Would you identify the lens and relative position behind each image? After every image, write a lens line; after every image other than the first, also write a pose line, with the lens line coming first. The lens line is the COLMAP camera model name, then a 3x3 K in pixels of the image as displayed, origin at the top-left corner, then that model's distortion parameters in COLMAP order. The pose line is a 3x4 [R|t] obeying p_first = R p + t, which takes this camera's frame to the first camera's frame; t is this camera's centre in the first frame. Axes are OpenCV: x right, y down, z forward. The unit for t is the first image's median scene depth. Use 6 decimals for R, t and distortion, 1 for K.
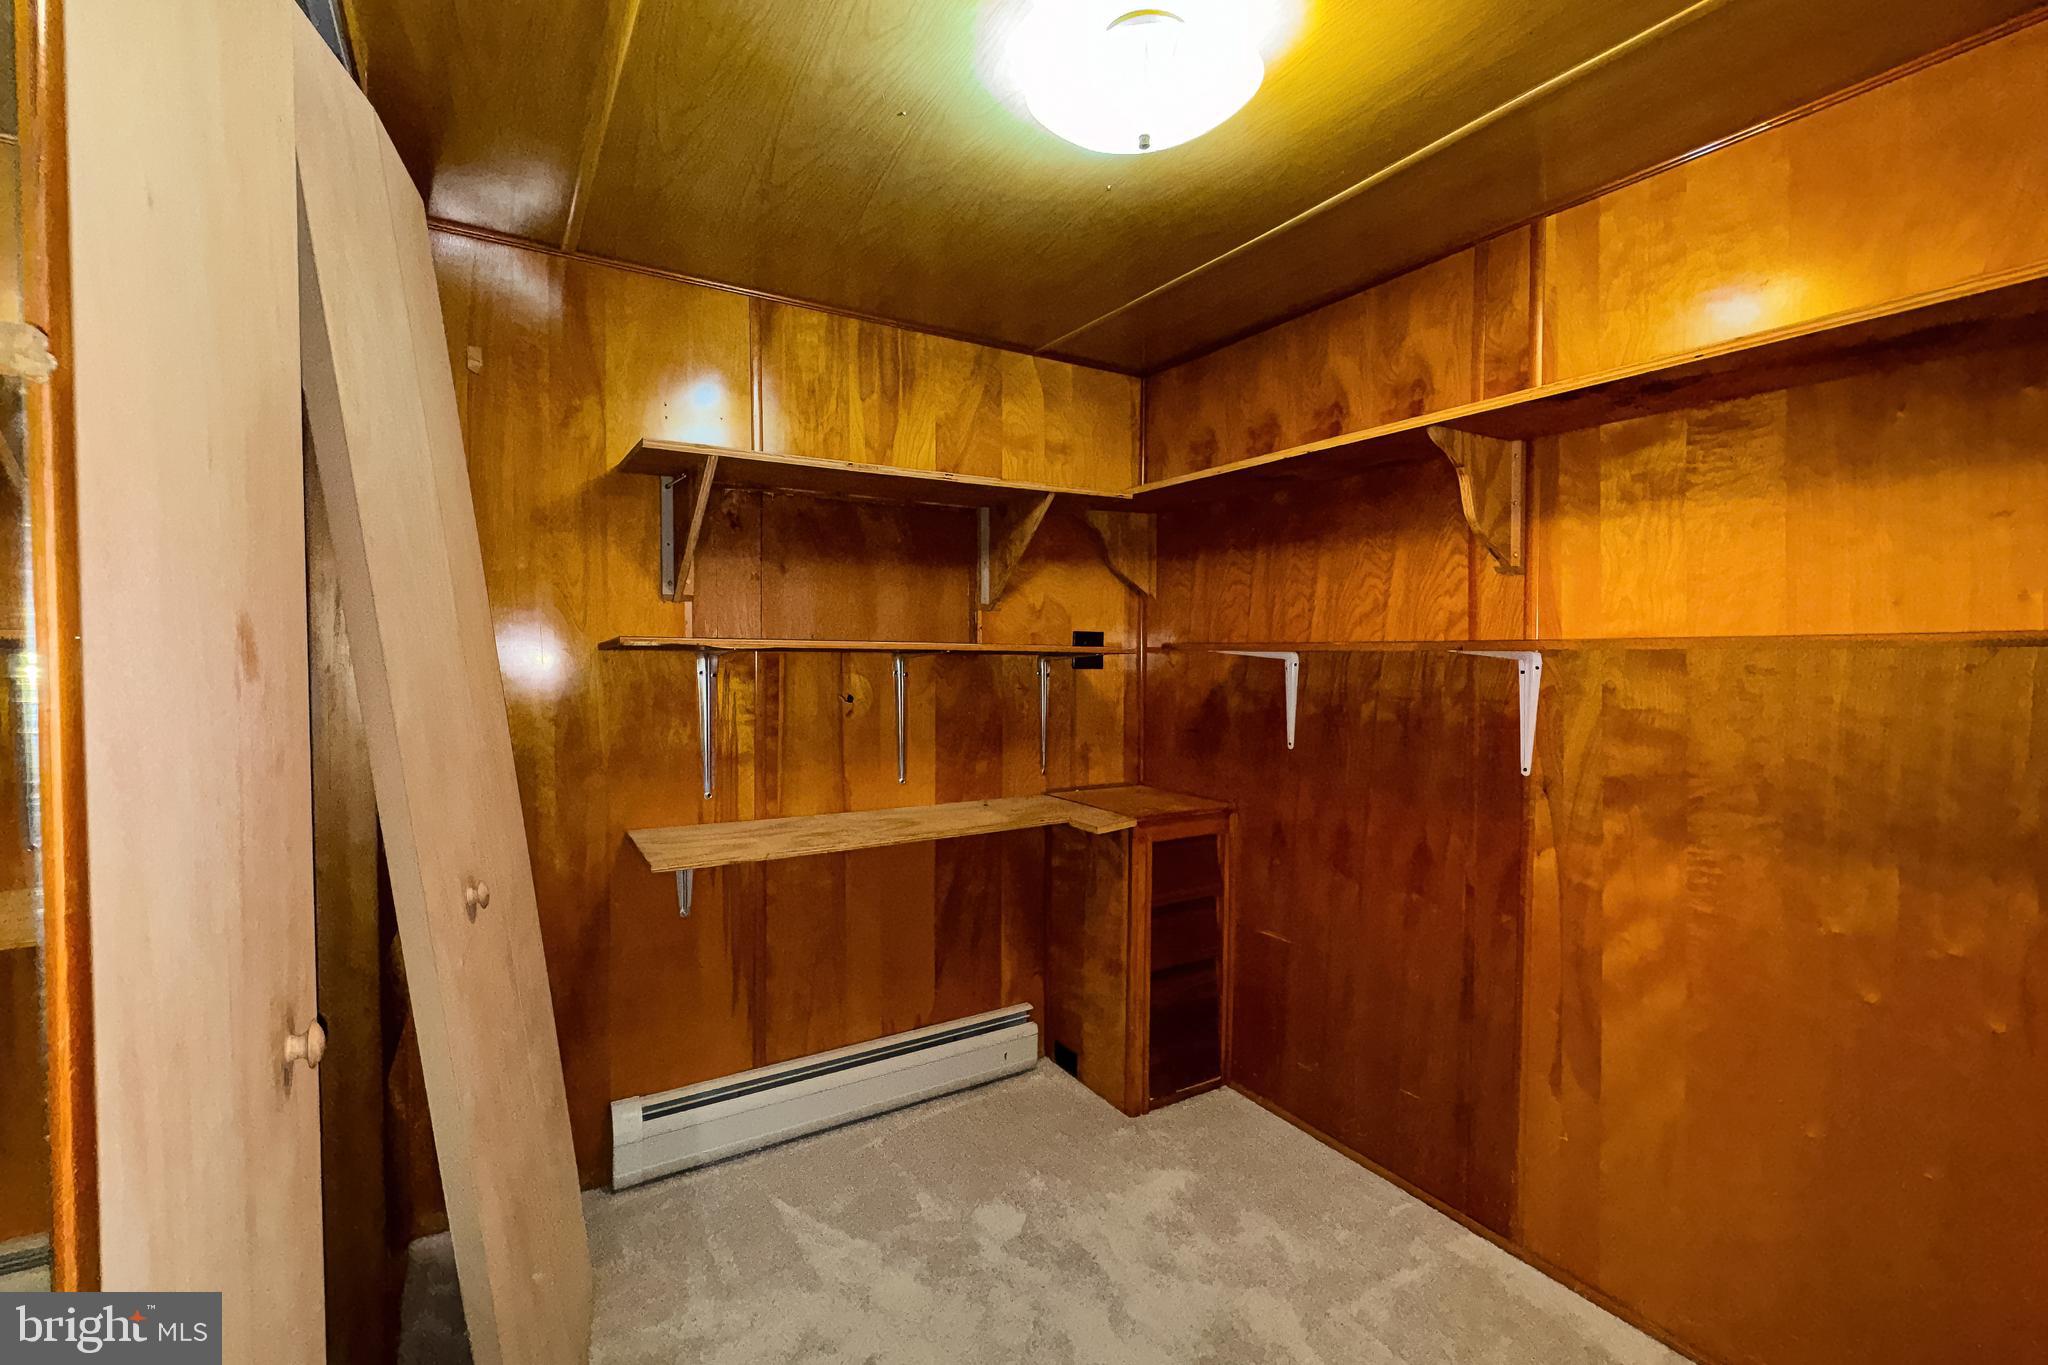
lens RADIAL K [[890.1, 0, 1026.5], [0, 890.1, 638.8], [0, 0, 1]] dist [0.000483, 0.000070]
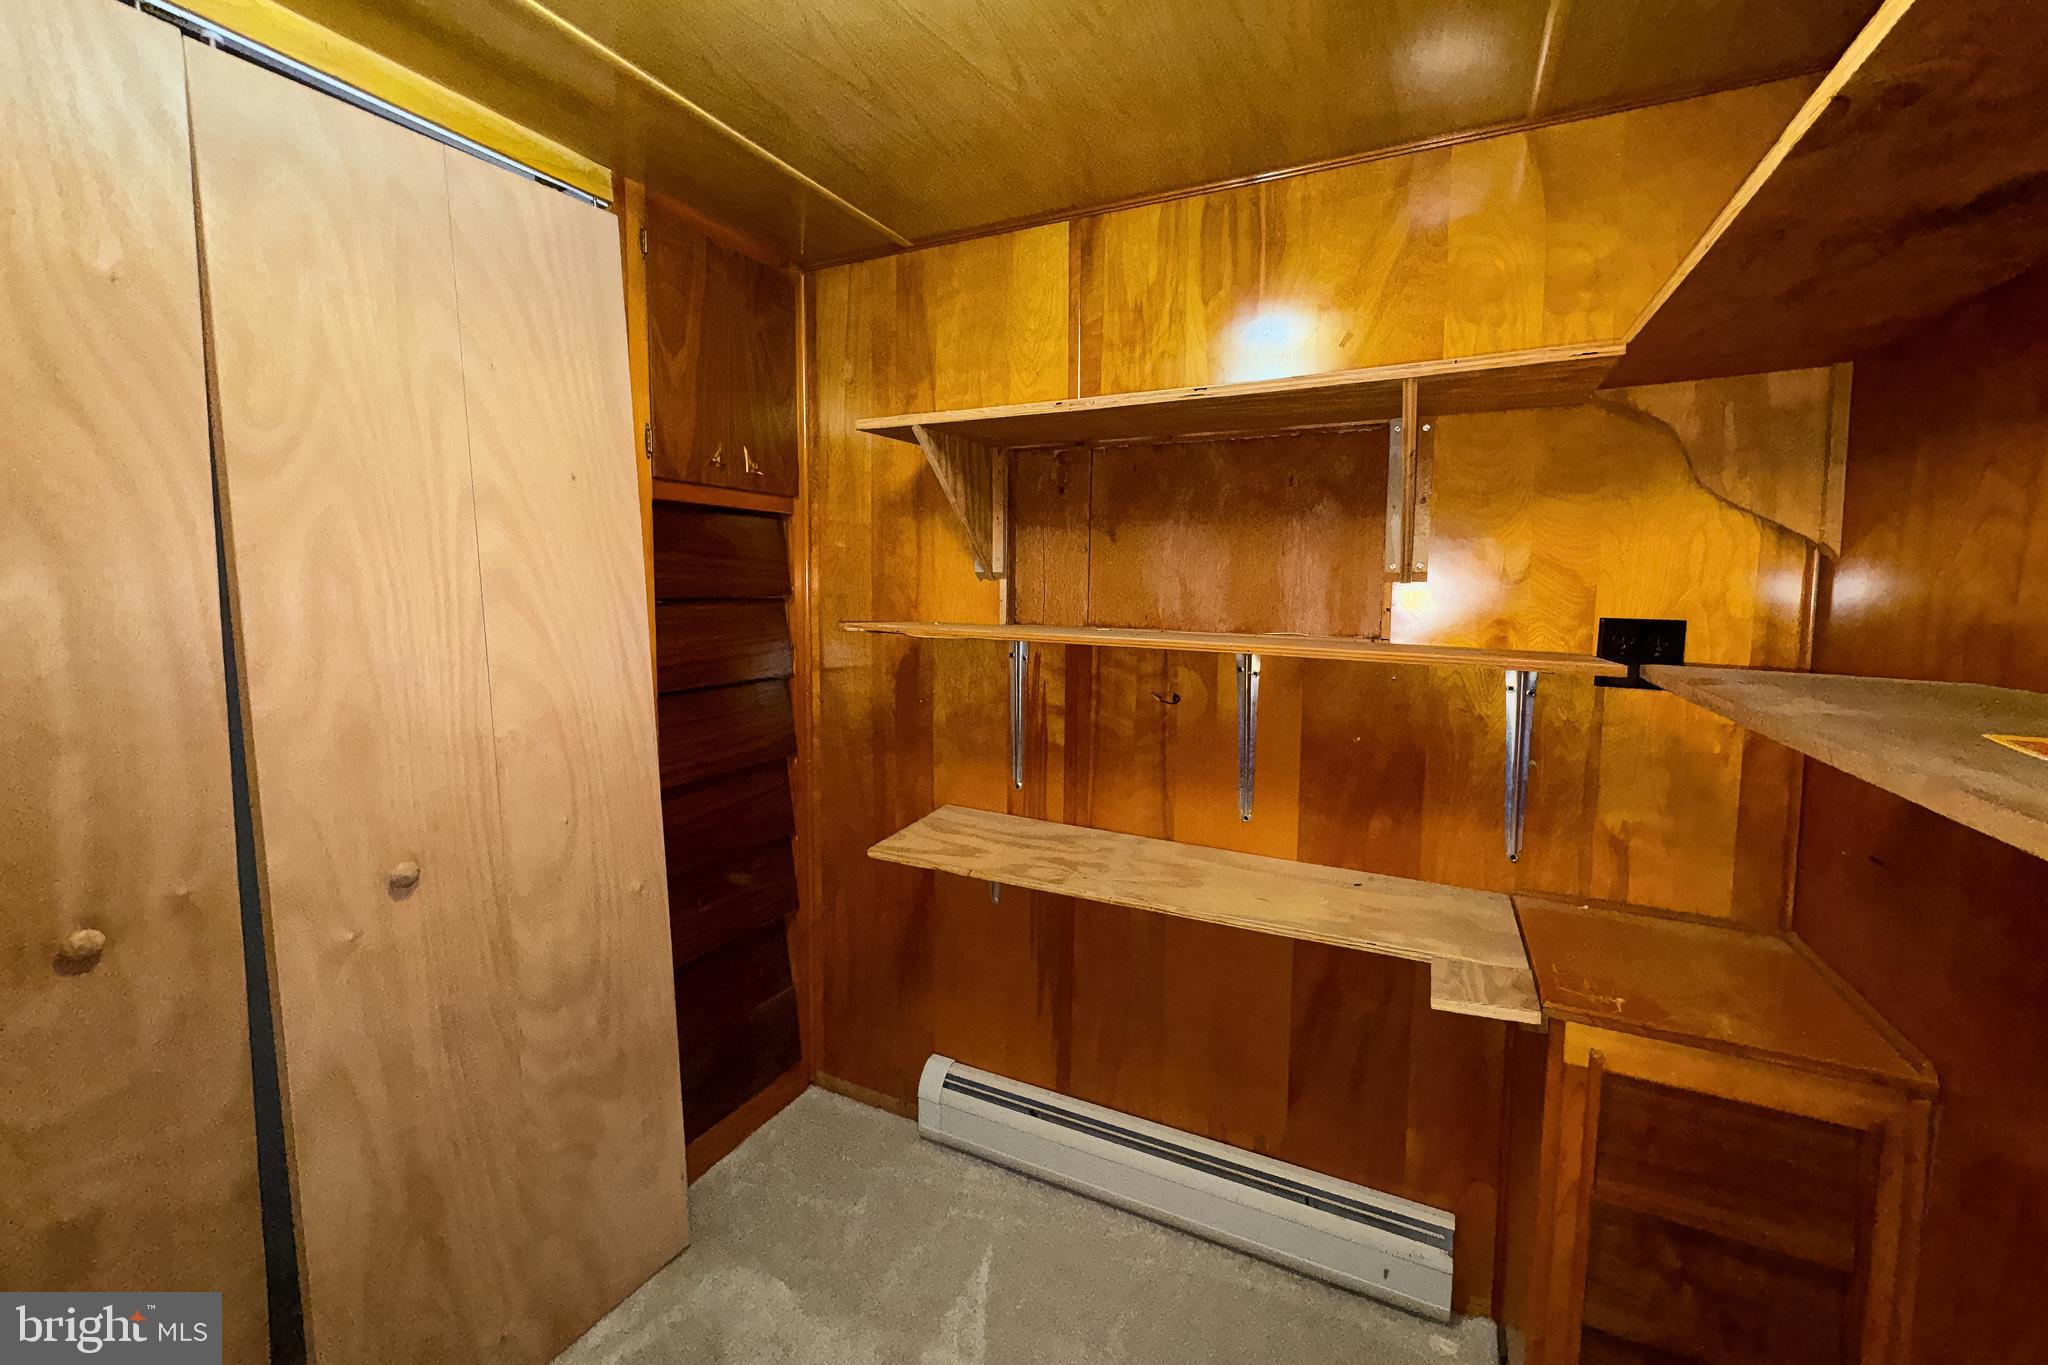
lens RADIAL K [[810.3, 0, 1027.3], [0, 810.3, 620.8], [0, 0, 1]] dist [-0.011478, -0.000008]
pose [[0.535011, 0.043901, -0.843703, 0.326576], [0.003300, 0.998533, 0.054049, -0.039143], [0.844838, -0.031701, 0.534082, 0.509272]]
